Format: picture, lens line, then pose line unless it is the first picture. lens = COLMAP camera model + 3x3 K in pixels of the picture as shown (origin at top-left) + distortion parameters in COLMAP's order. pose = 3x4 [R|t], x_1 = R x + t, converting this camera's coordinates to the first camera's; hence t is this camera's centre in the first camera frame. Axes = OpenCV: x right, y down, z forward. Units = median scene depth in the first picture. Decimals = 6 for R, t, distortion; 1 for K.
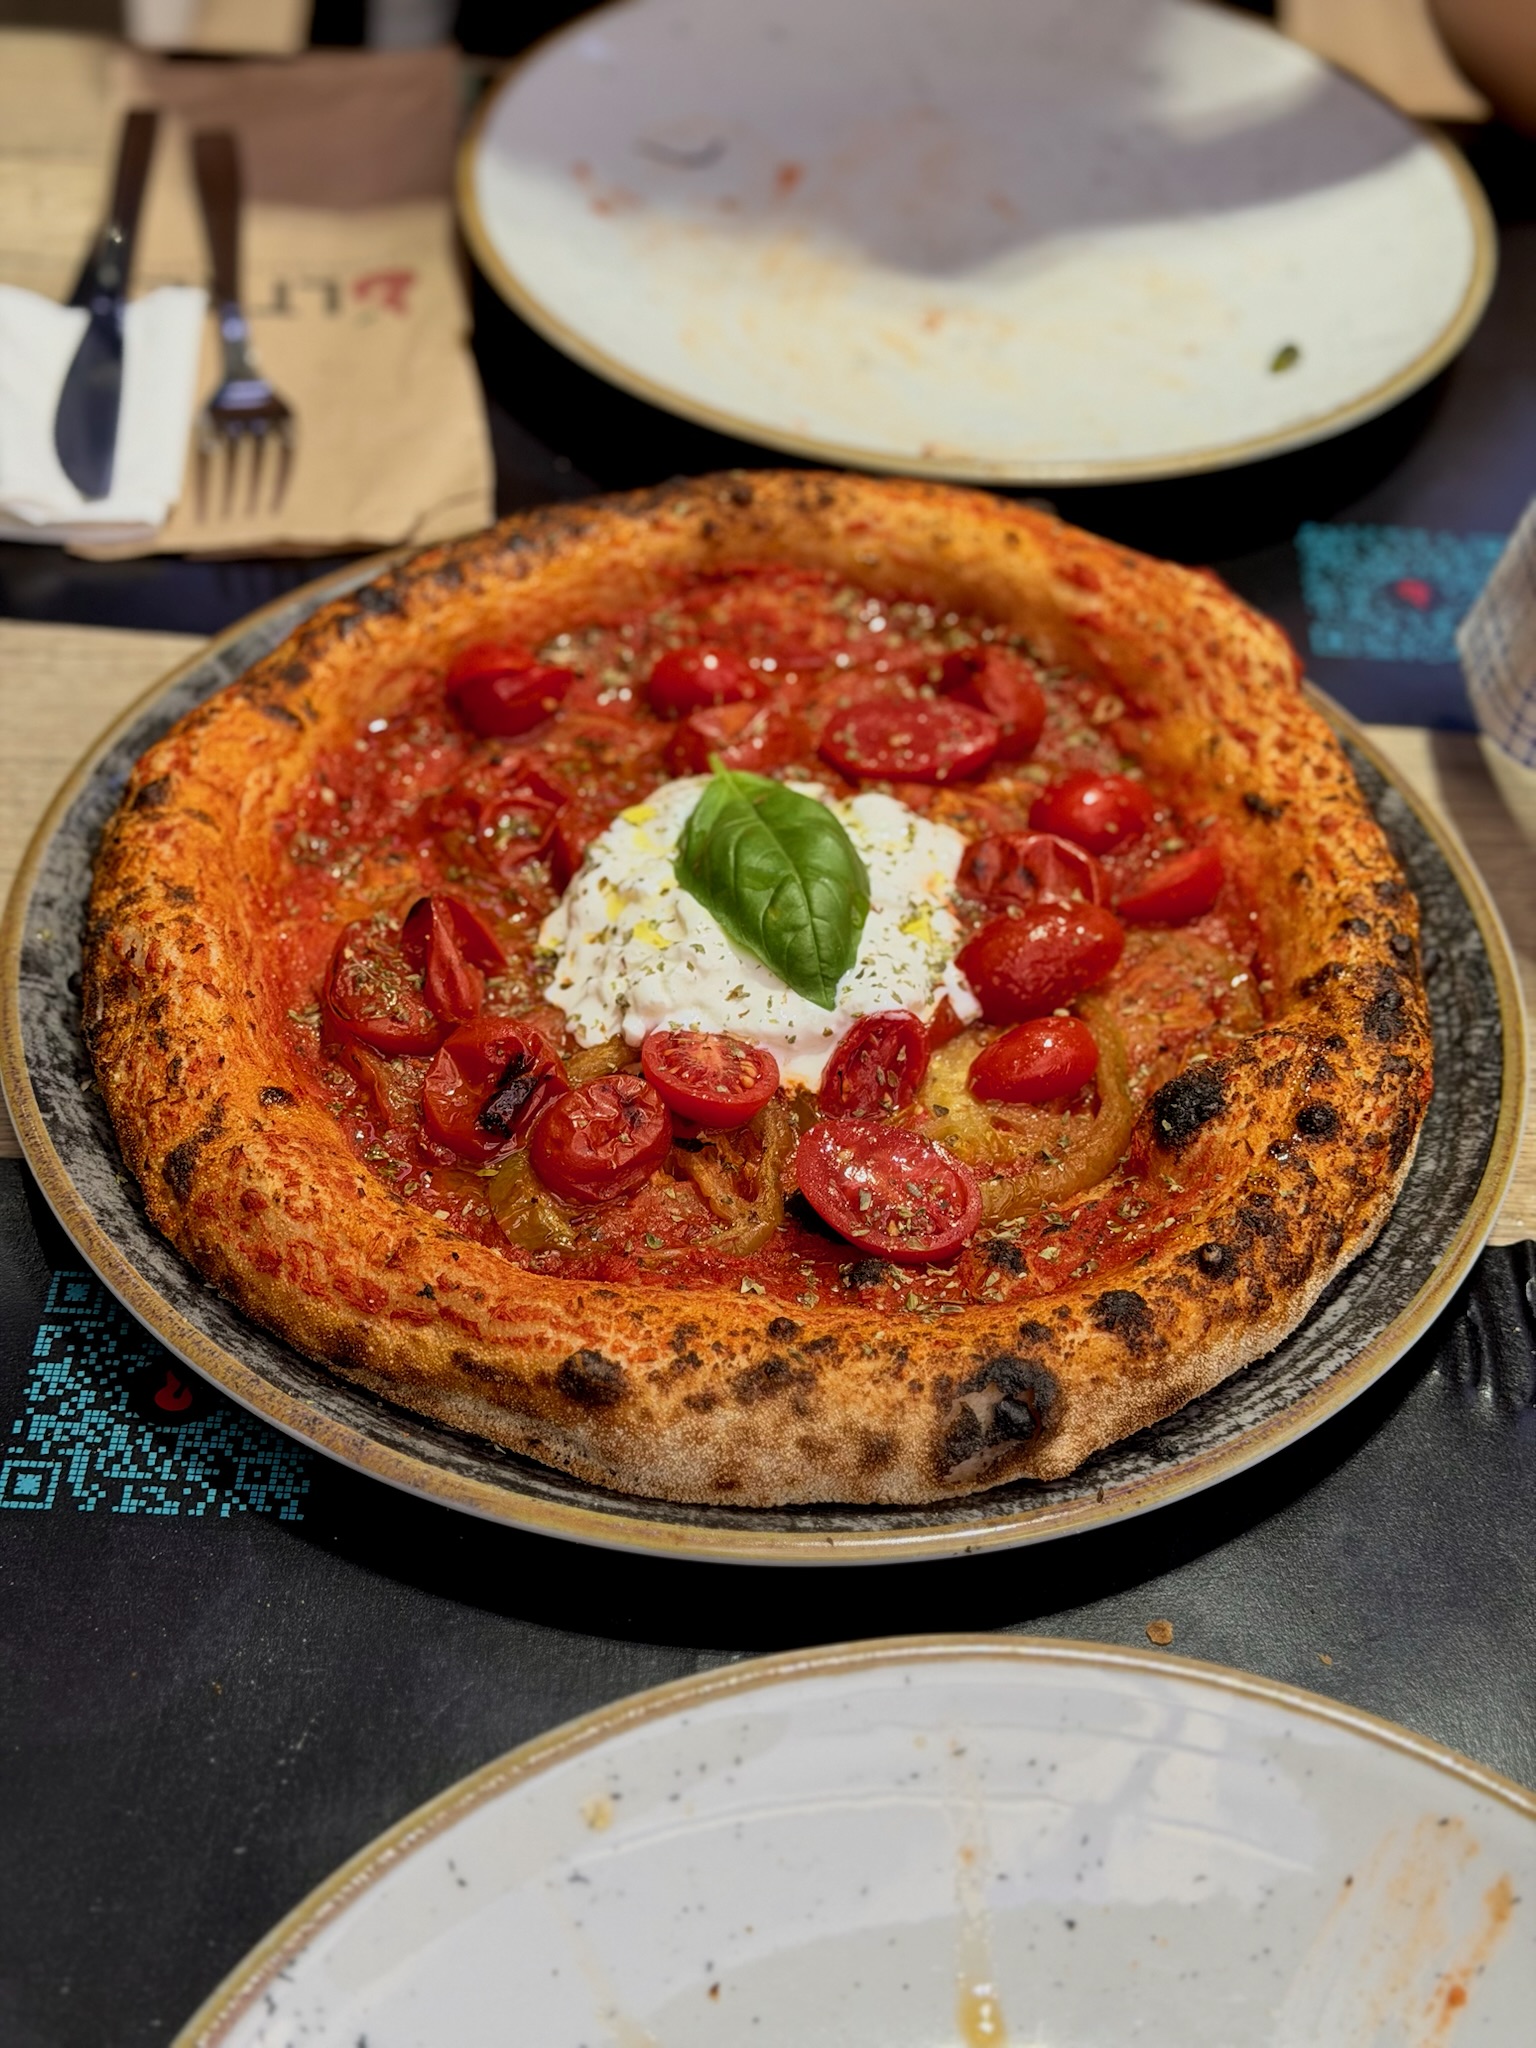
lens RADIAL K [[2935.9, 0, 768.0], [0, 2935.9, 1024.0], [0, 0, 1]] dist [0.181689, -0.349812]
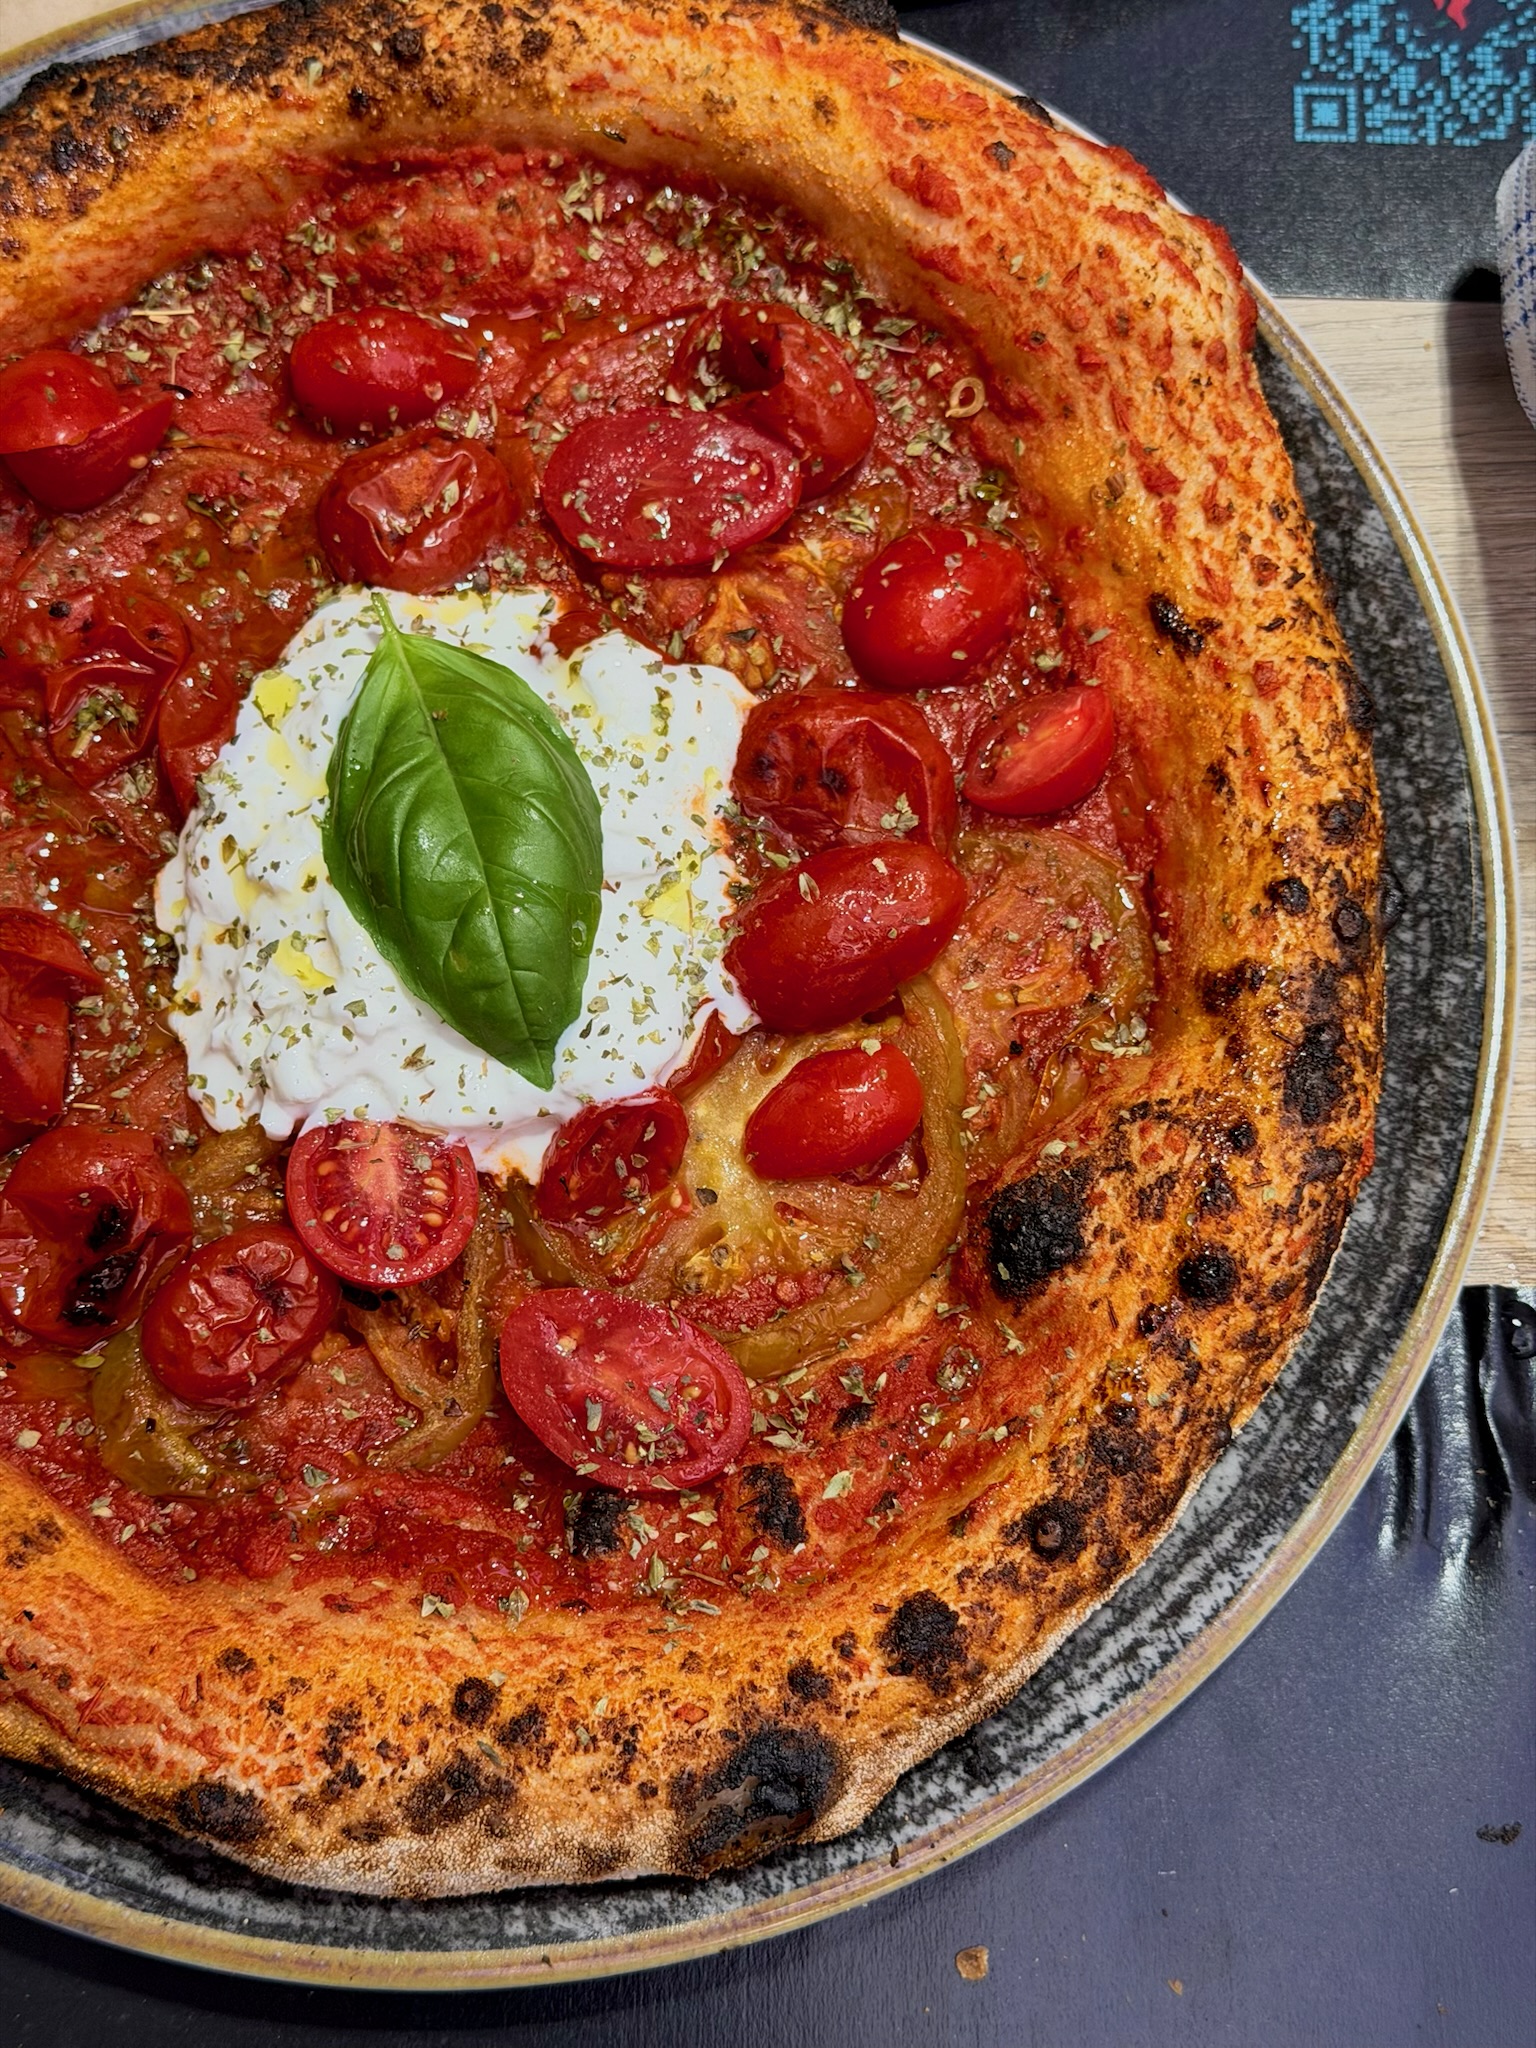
lens RADIAL K [[2935.9, 0, 768.0], [0, 2935.9, 1024.0], [0, 0, 1]] dist [0.181689, -0.349812]
pose [[0.999197, -0.032394, -0.023580, 0.094421], [0.039912, 0.856361, 0.514833, -0.393112], [0.003515, -0.515361, 0.856966, 0.395632]]
